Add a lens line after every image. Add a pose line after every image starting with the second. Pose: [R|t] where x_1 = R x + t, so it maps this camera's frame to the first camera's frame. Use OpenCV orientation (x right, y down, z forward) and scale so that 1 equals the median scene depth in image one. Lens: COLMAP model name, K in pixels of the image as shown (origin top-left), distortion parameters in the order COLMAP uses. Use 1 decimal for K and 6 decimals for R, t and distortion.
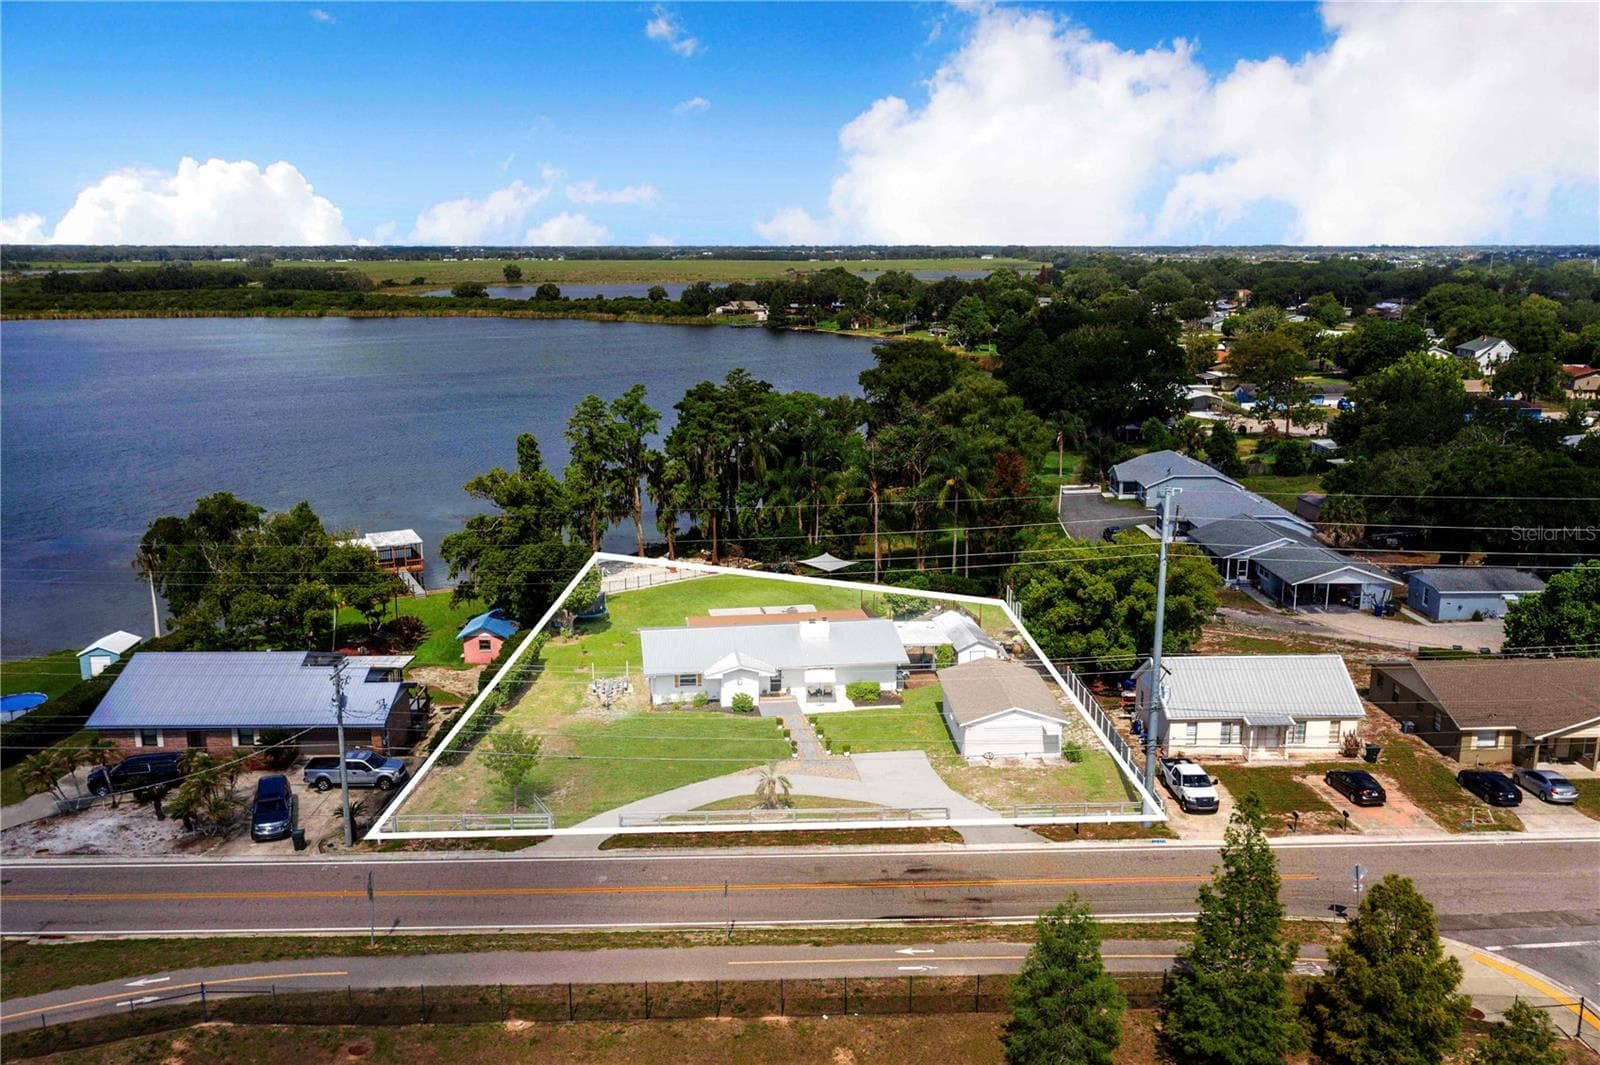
lens RADIAL K [[1318.7, 0, 757.9], [0, 1318.7, 529.5], [0, 0, 1]] dist [-0.045754, 0.000236]
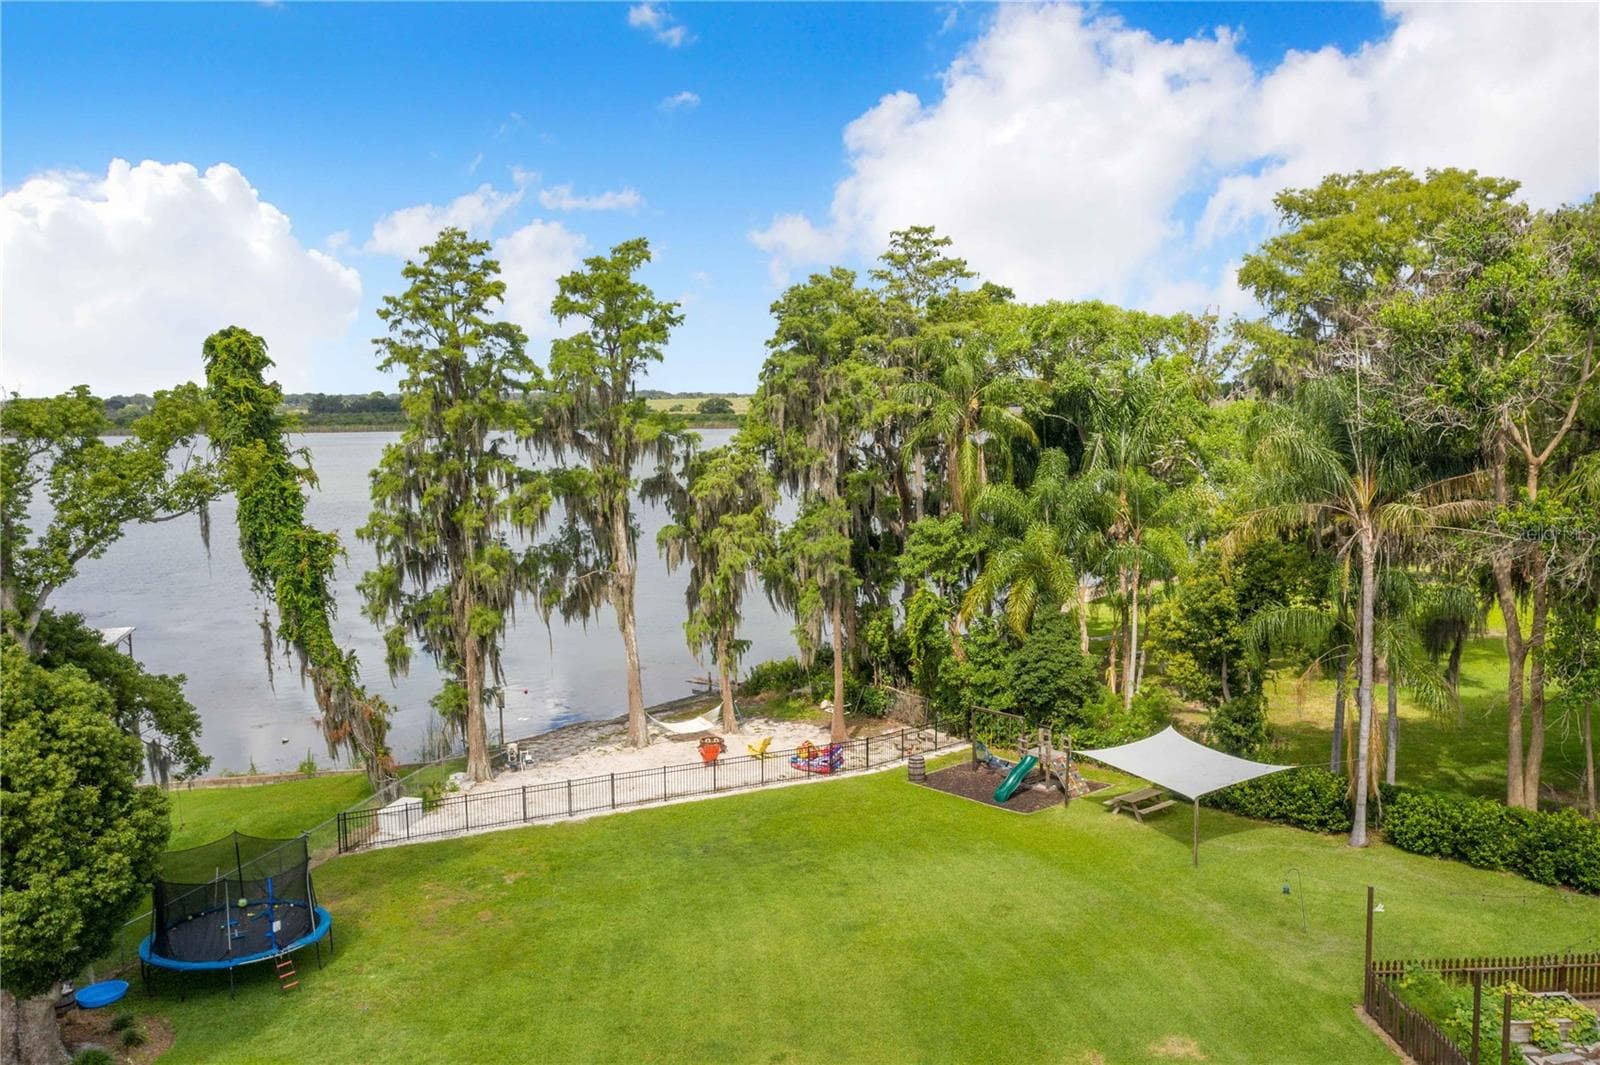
lens RADIAL K [[1318.7, 0, 757.9], [0, 1318.7, 529.5], [0, 0, 1]] dist [-0.045754, 0.000236]
pose [[0.979507, 0.009757, -0.201174, 0.017149], [-0.030717, 0.994379, -0.101329, 0.005444], [0.199055, 0.105432, 0.974300, 0.643922]]
